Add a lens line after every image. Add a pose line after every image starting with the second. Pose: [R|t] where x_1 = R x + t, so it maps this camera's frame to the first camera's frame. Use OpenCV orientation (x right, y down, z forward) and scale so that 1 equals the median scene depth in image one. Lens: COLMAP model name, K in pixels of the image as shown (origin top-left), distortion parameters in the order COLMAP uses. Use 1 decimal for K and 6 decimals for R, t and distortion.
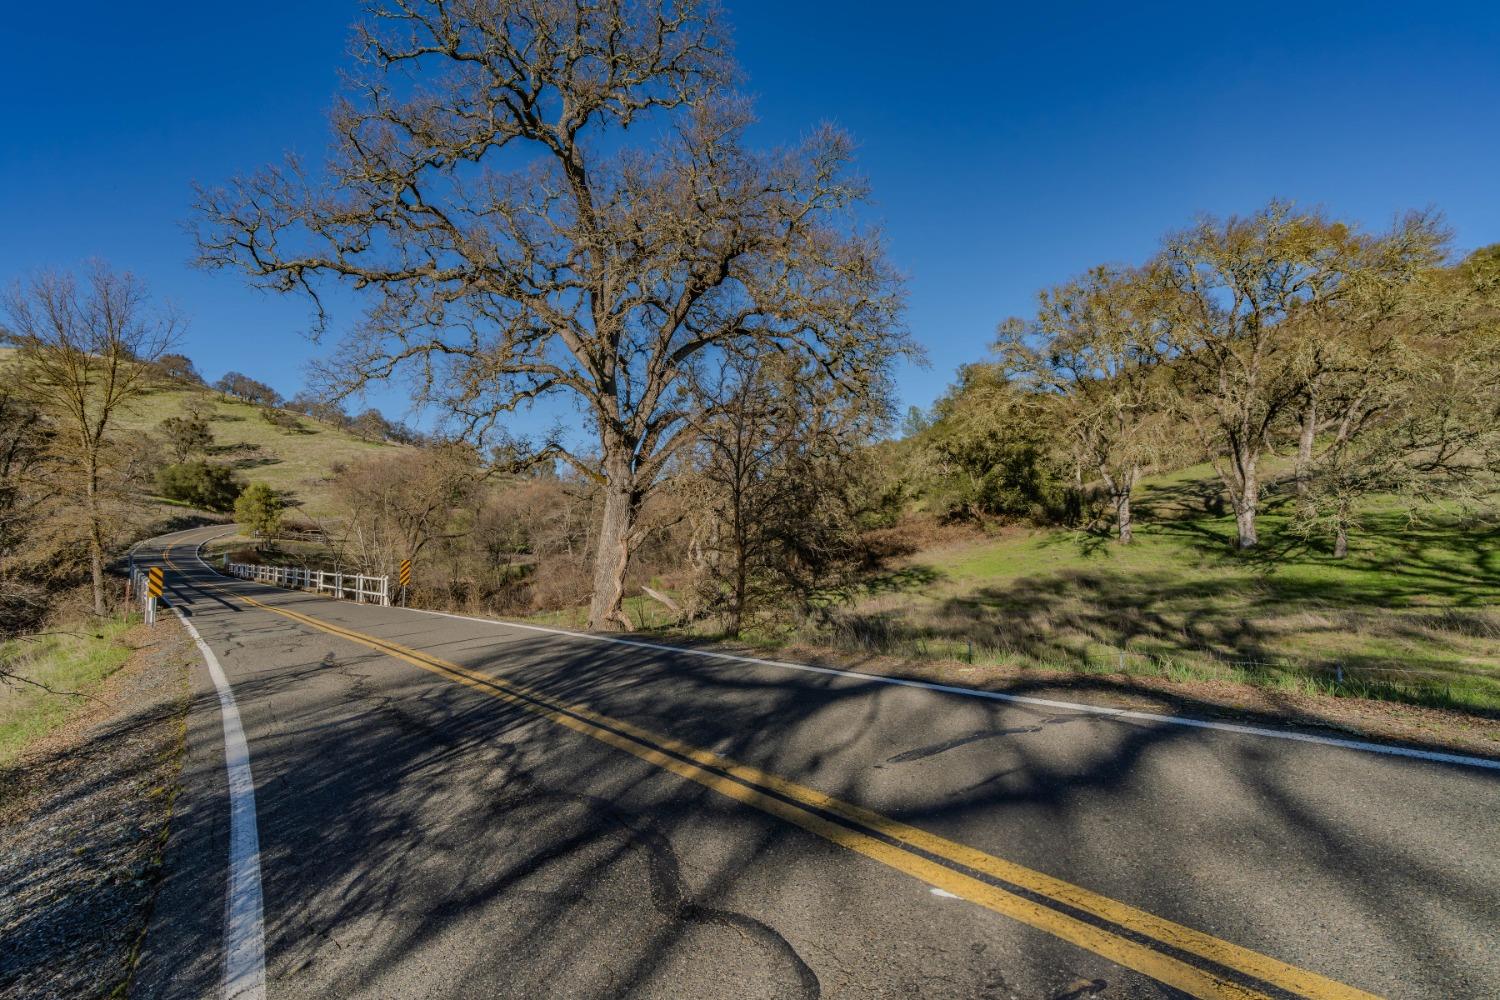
lens RADIAL K [[665.0, 0, 750.0], [0, 665.0, 500.0], [0, 0, 1]] dist [-0.003480, -0.000301]
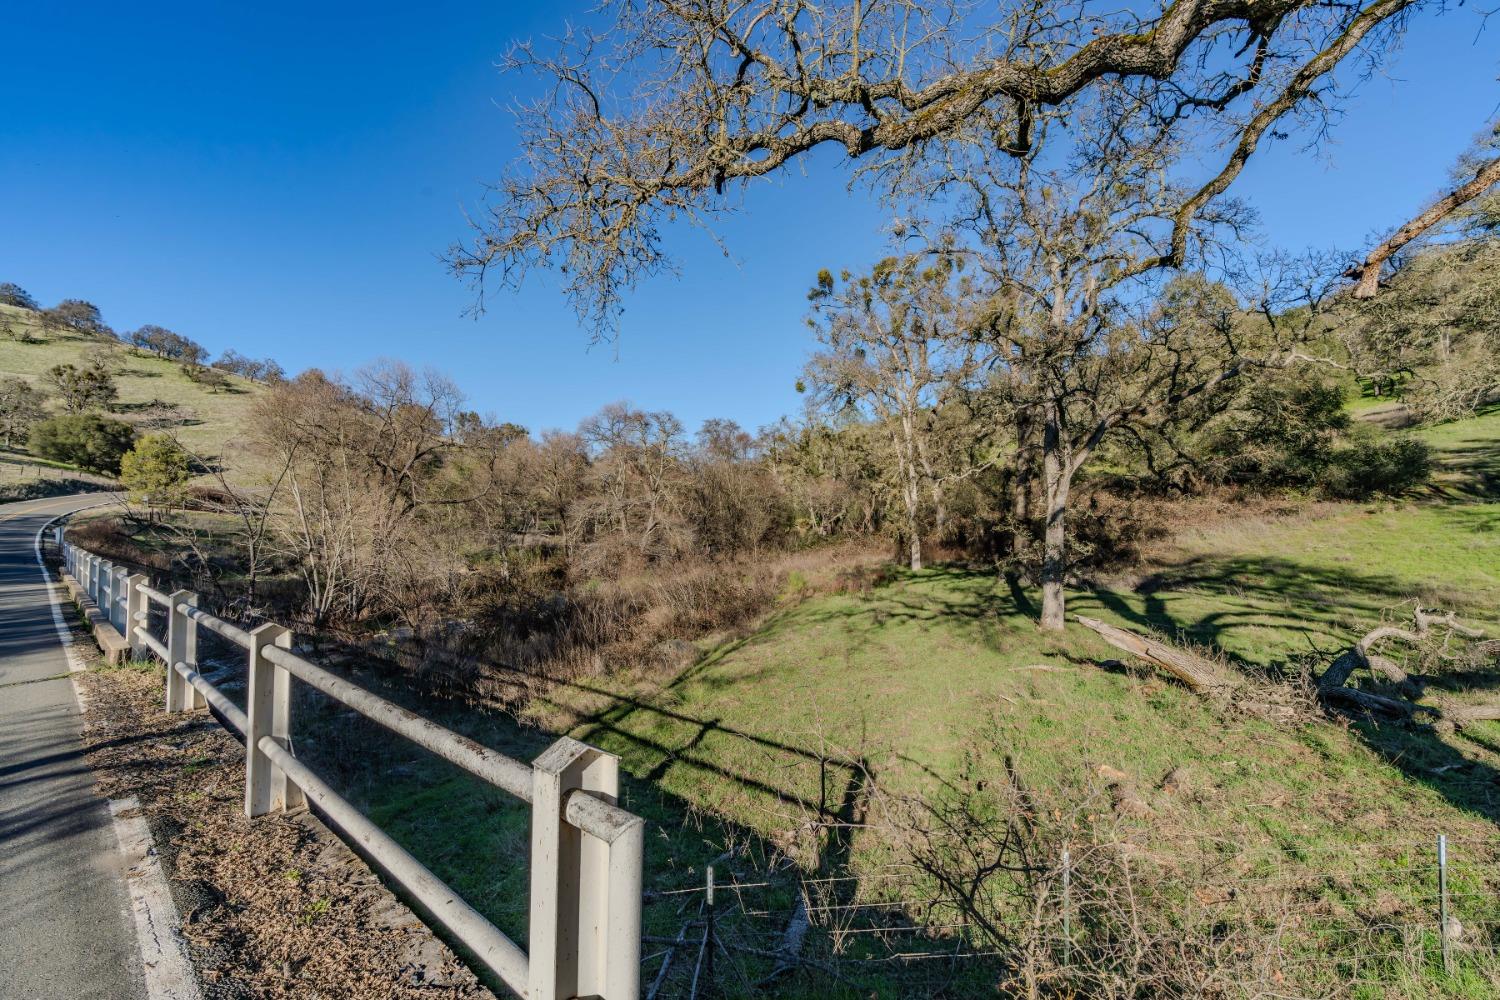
lens RADIAL K [[665.0, 0, 750.0], [0, 665.0, 500.0], [0, 0, 1]] dist [-0.003480, -0.000301]
pose [[0.997848, 0.012515, 0.064363, -0.067895], [-0.014230, 0.999554, 0.026260, 0.010308], [-0.064006, -0.027119, 0.997581, 0.117066]]
